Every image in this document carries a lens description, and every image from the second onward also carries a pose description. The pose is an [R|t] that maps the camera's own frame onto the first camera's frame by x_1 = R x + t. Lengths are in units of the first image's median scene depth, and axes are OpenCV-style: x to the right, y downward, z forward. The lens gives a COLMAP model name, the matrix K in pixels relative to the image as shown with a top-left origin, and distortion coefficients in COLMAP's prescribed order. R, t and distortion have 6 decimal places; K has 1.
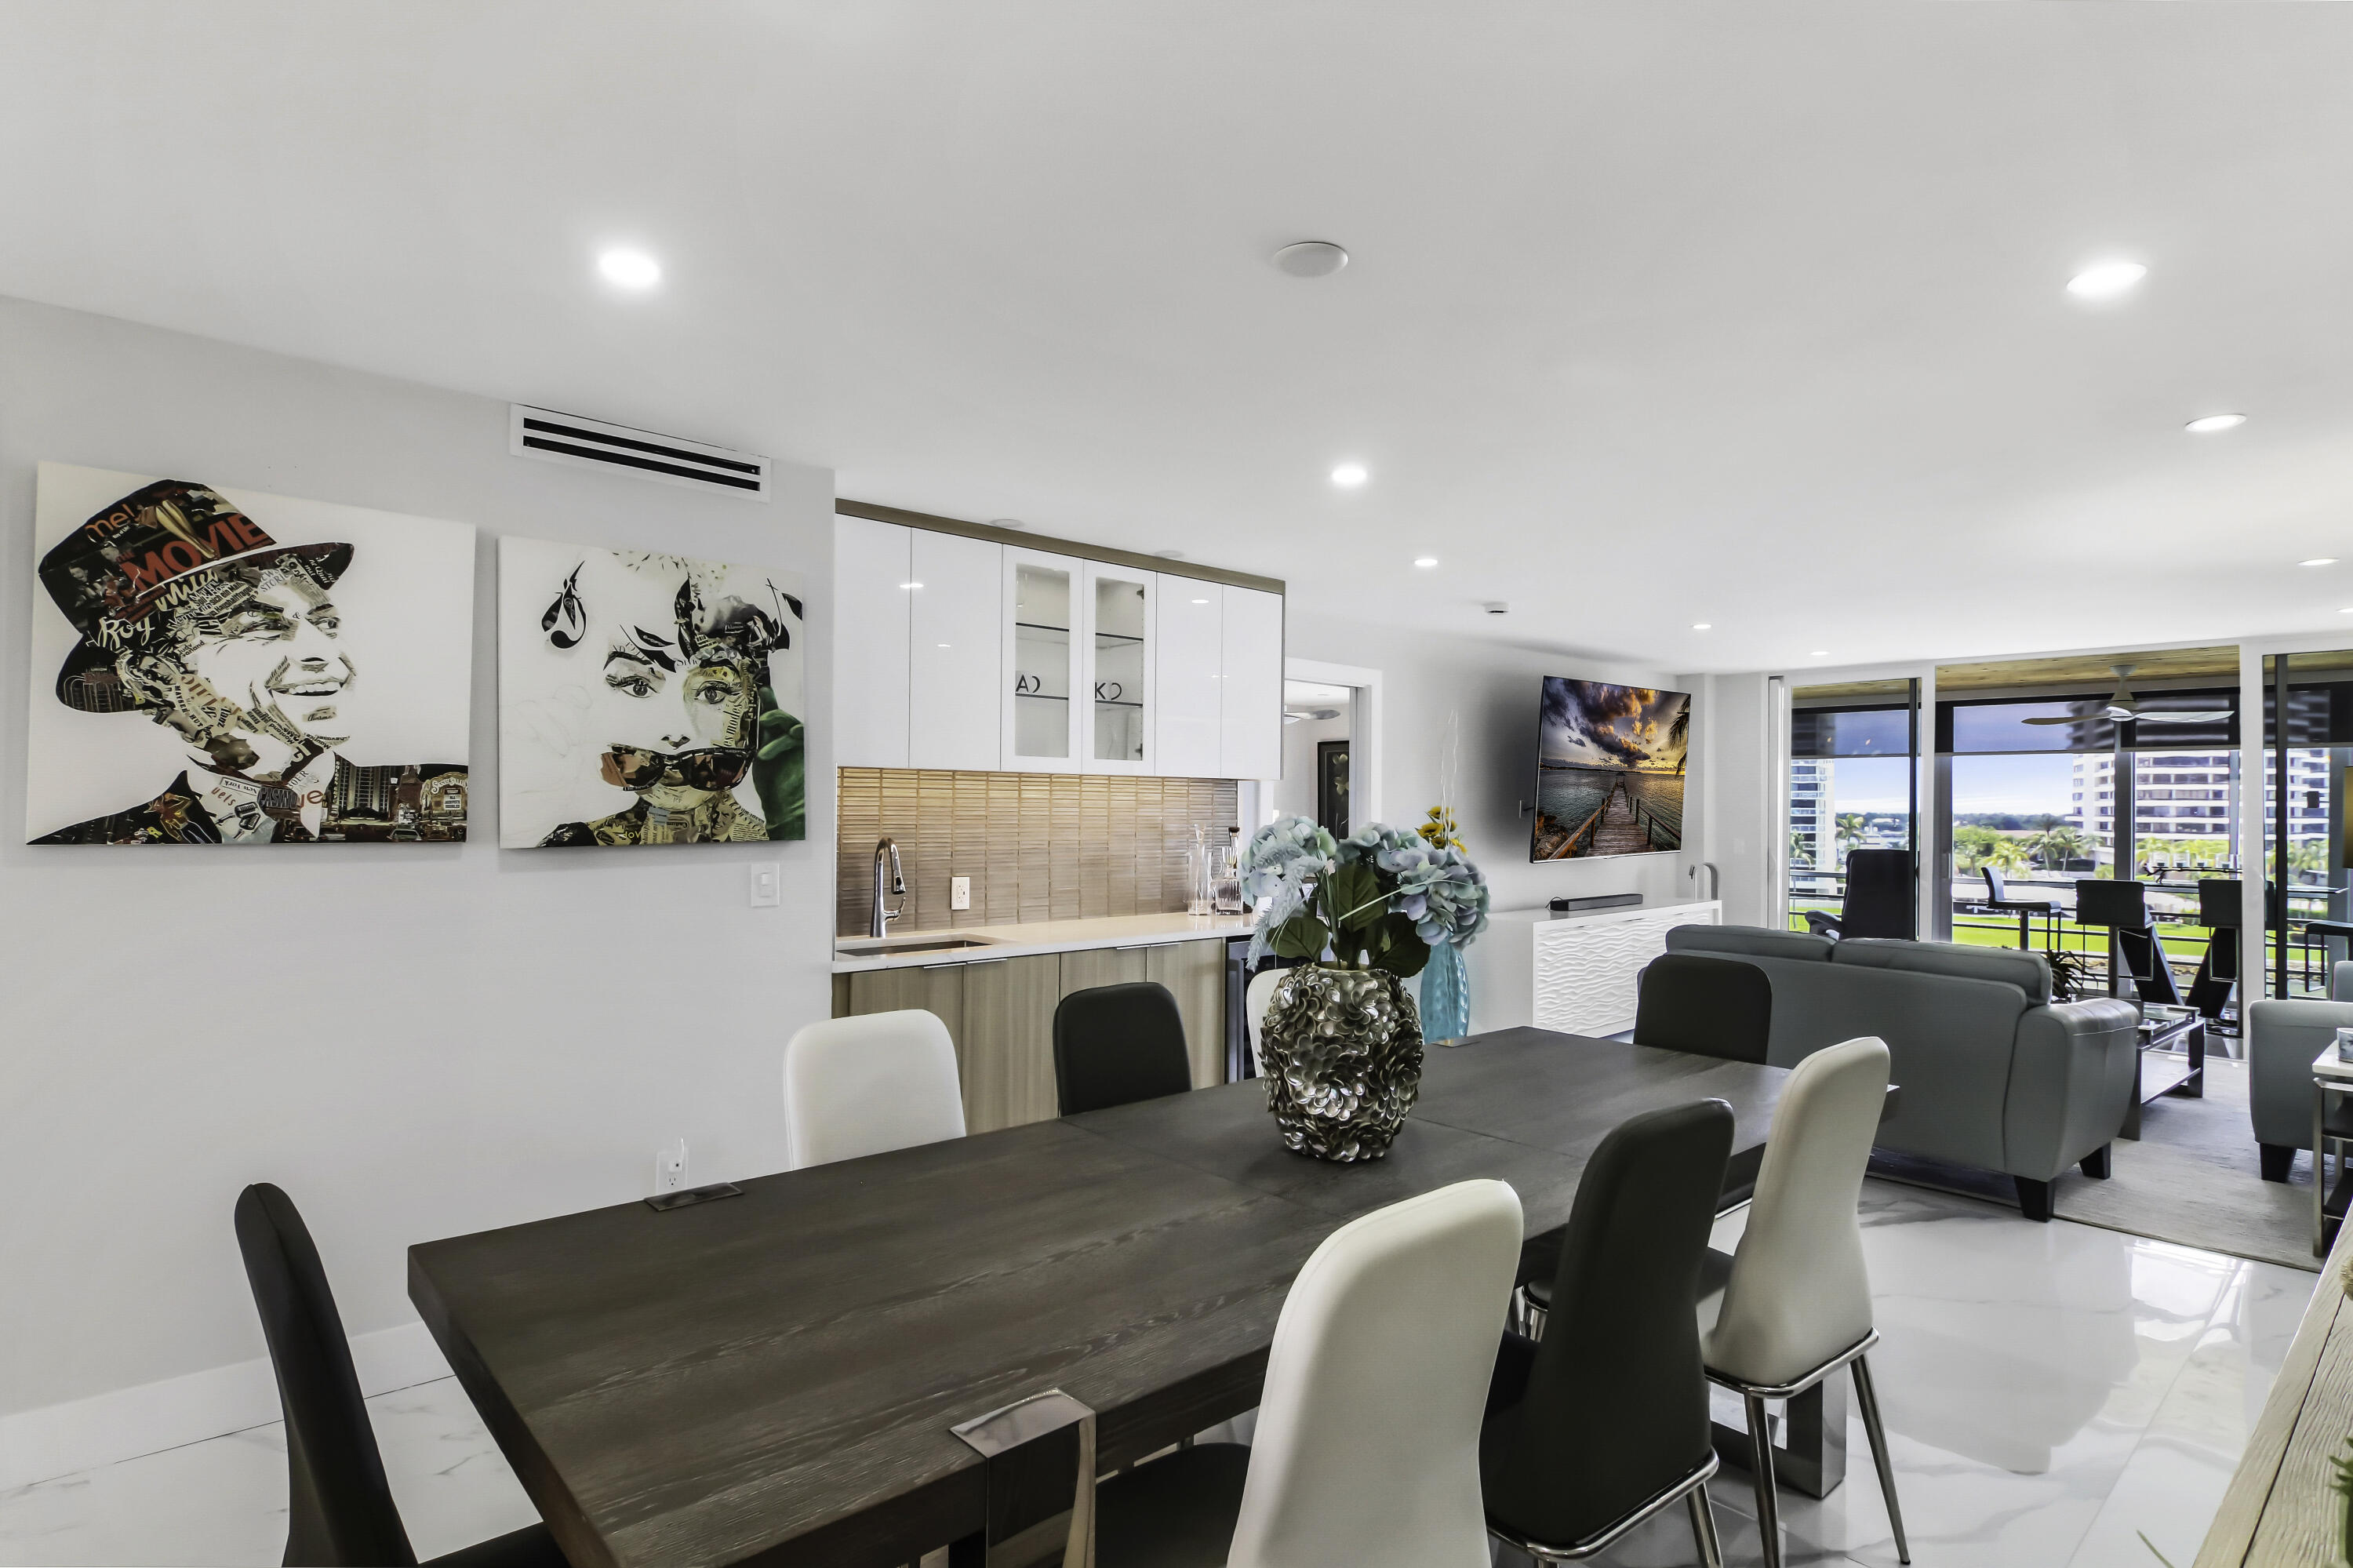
lens RADIAL K [[1227.1, 0, 1184.7], [0, 1227.1, 798.6], [0, 0, 1]] dist [0.011288, -0.012130]
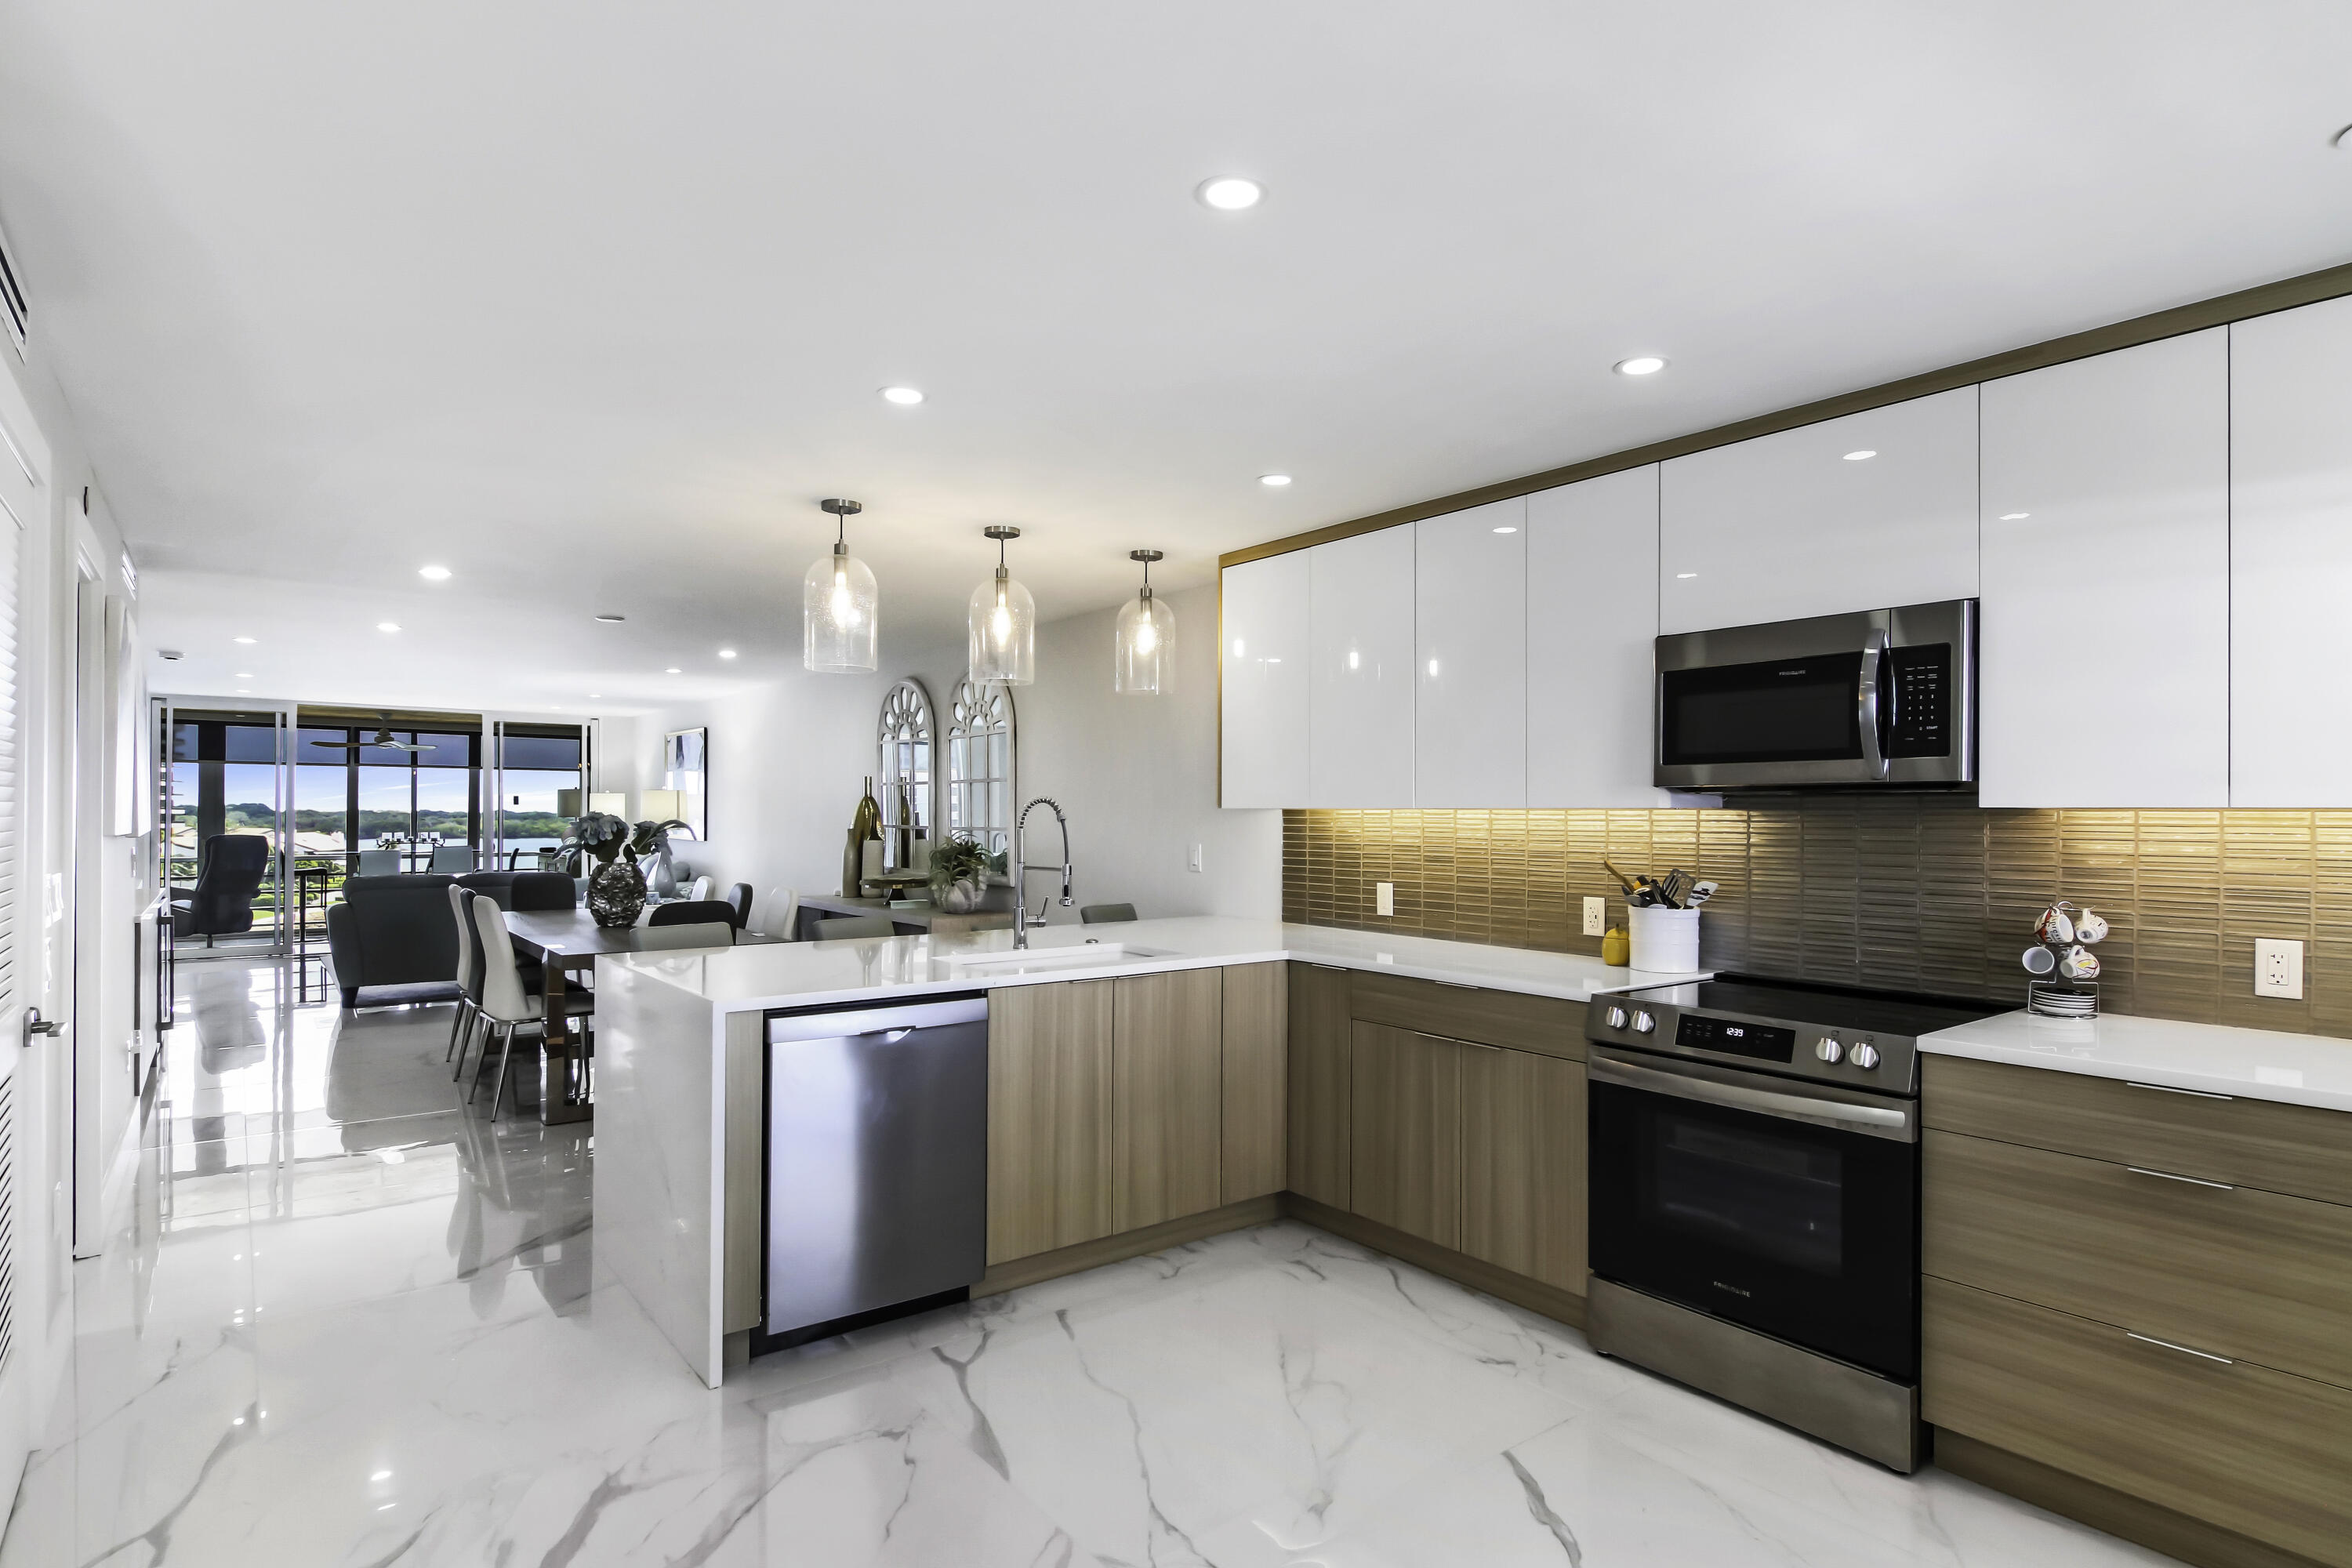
lens RADIAL K [[1226.6, 0, 1173.3], [0, 1226.6, 818.2], [0, 0, 1]] dist [0.011288, -0.012130]
pose [[0.090432, -0.010848, 0.995844, -1.506735], [-0.012896, 0.999844, 0.012062, -0.013218], [-0.995819, -0.013933, 0.090278, -0.307481]]
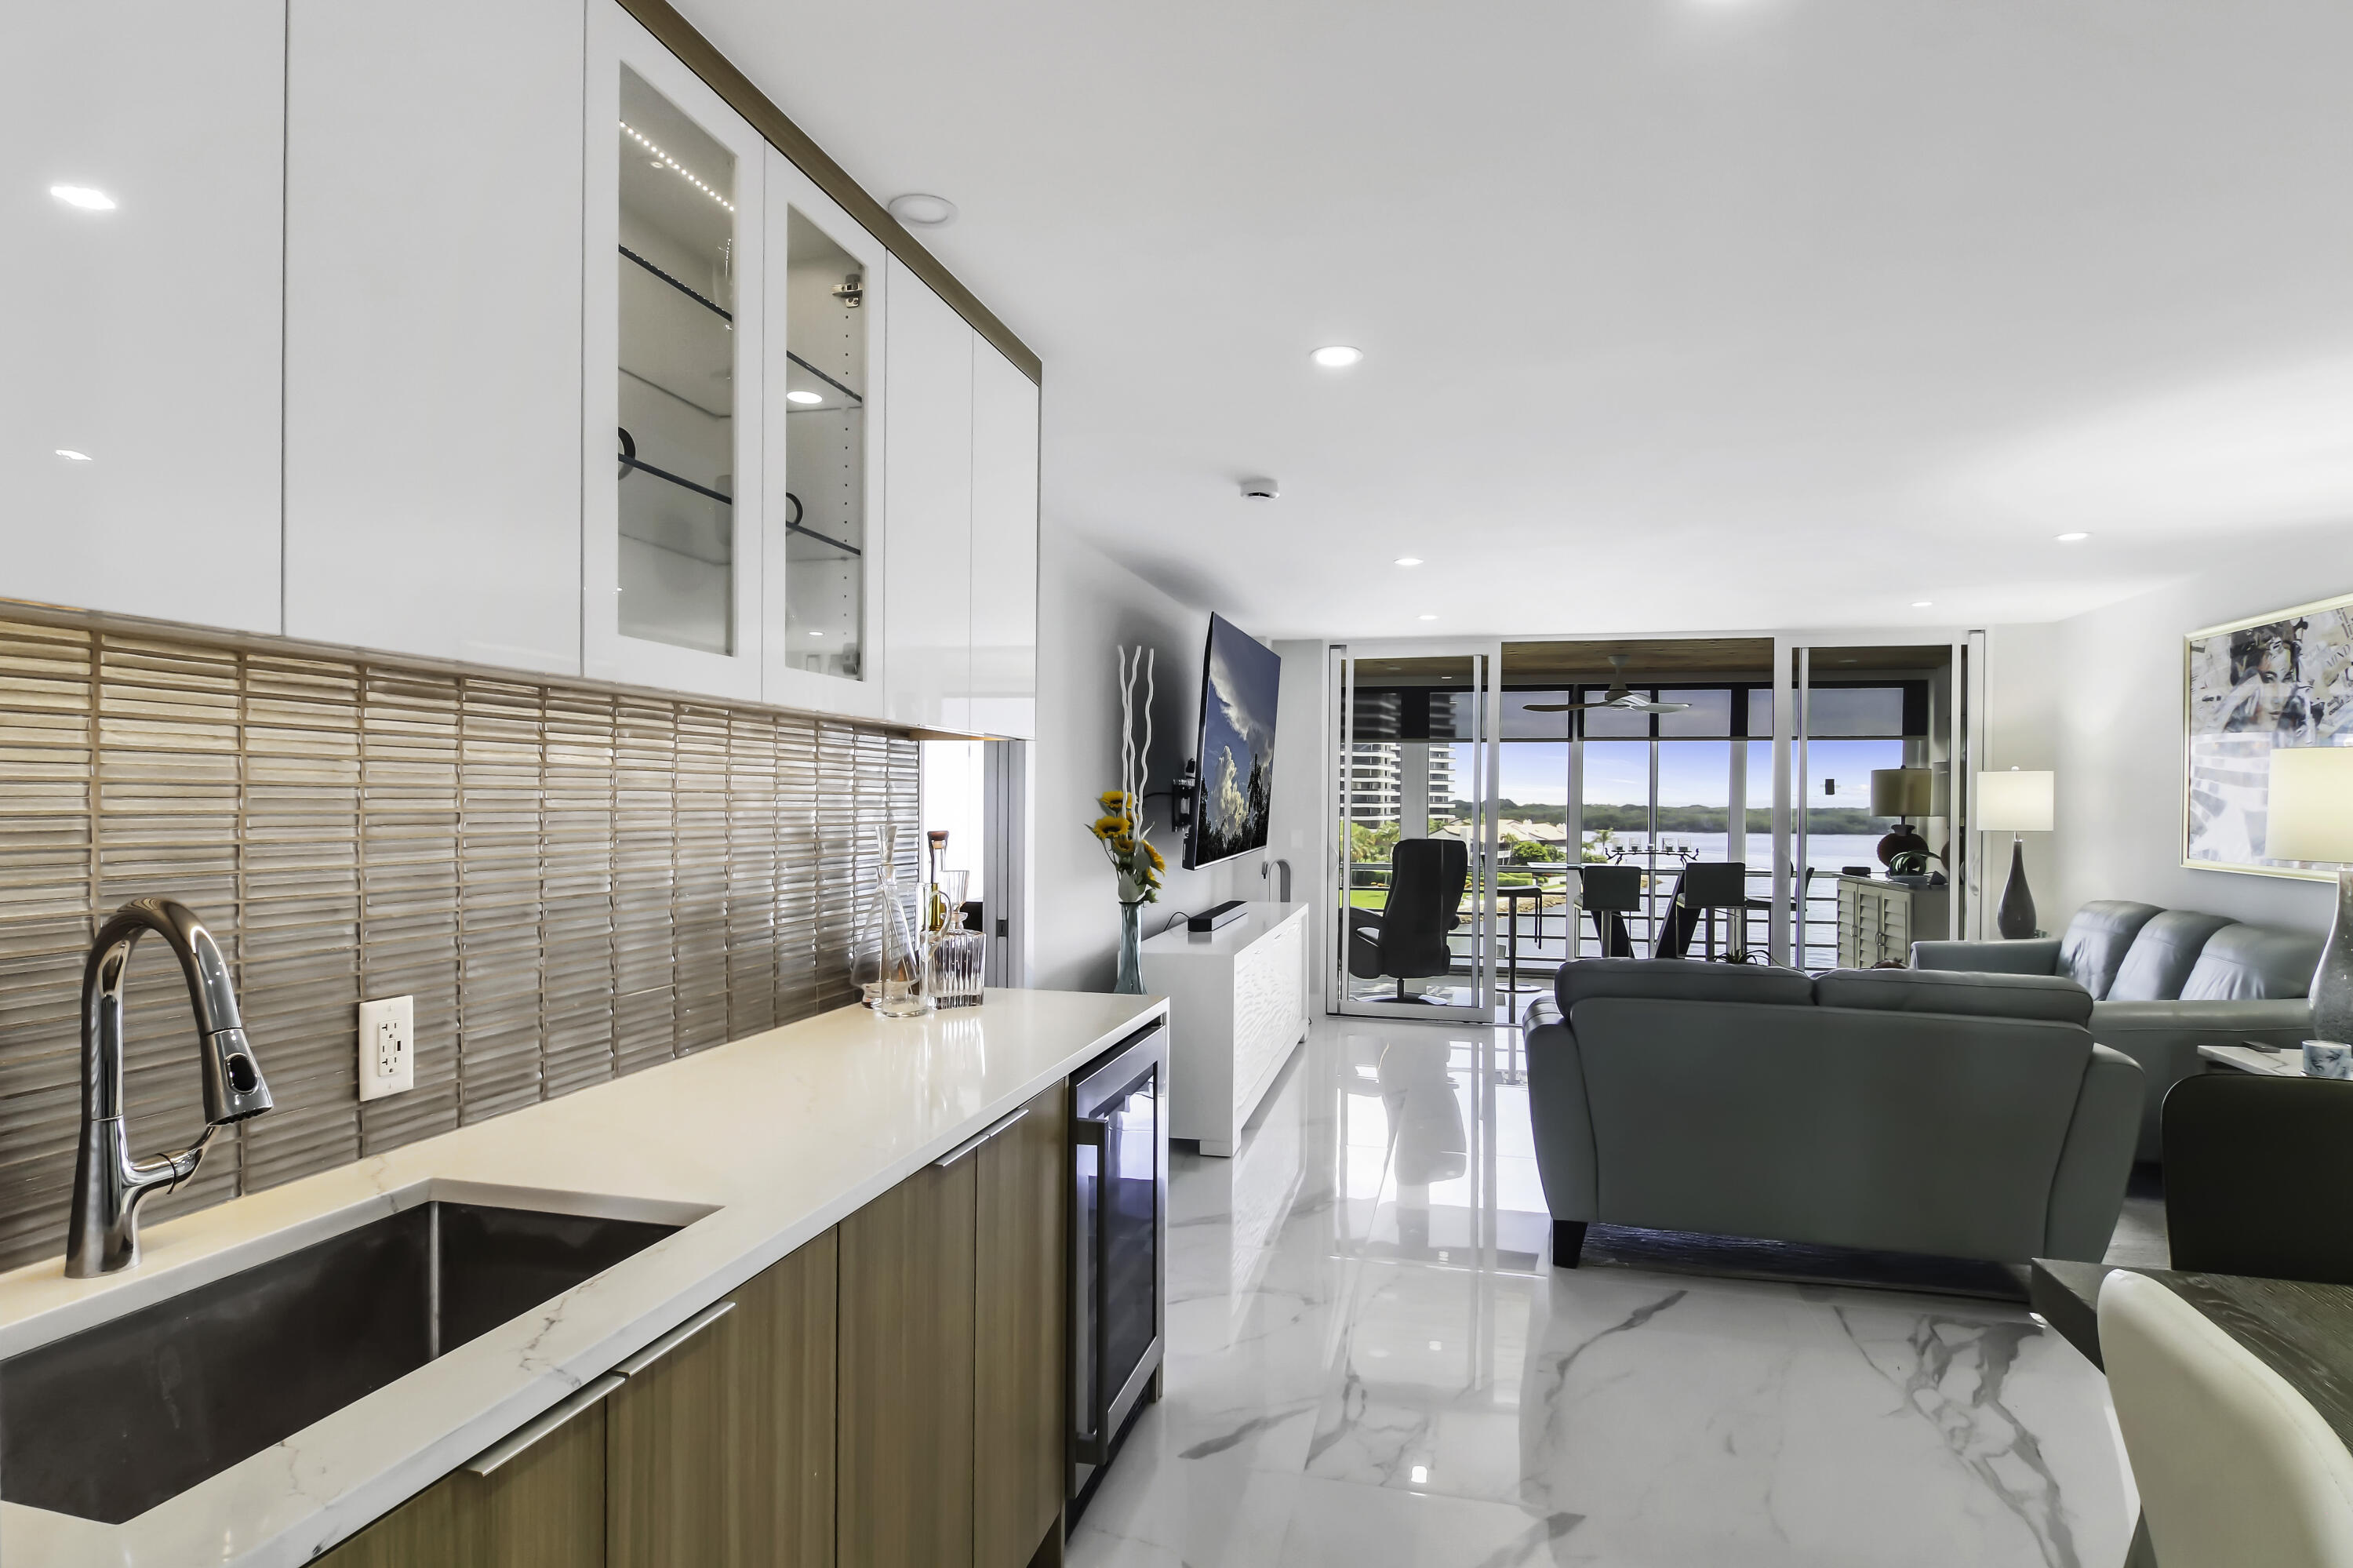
lens RADIAL K [[1227.1, 0, 1189.4], [0, 1227.1, 814.4], [0, 0, 1]] dist [0.011288, -0.012130]
pose [[0.831793, -0.008796, 0.555017, -0.224753], [-0.004193, 0.999746, 0.022127, 0.006958], [-0.555071, -0.020732, 0.831545, 0.728238]]
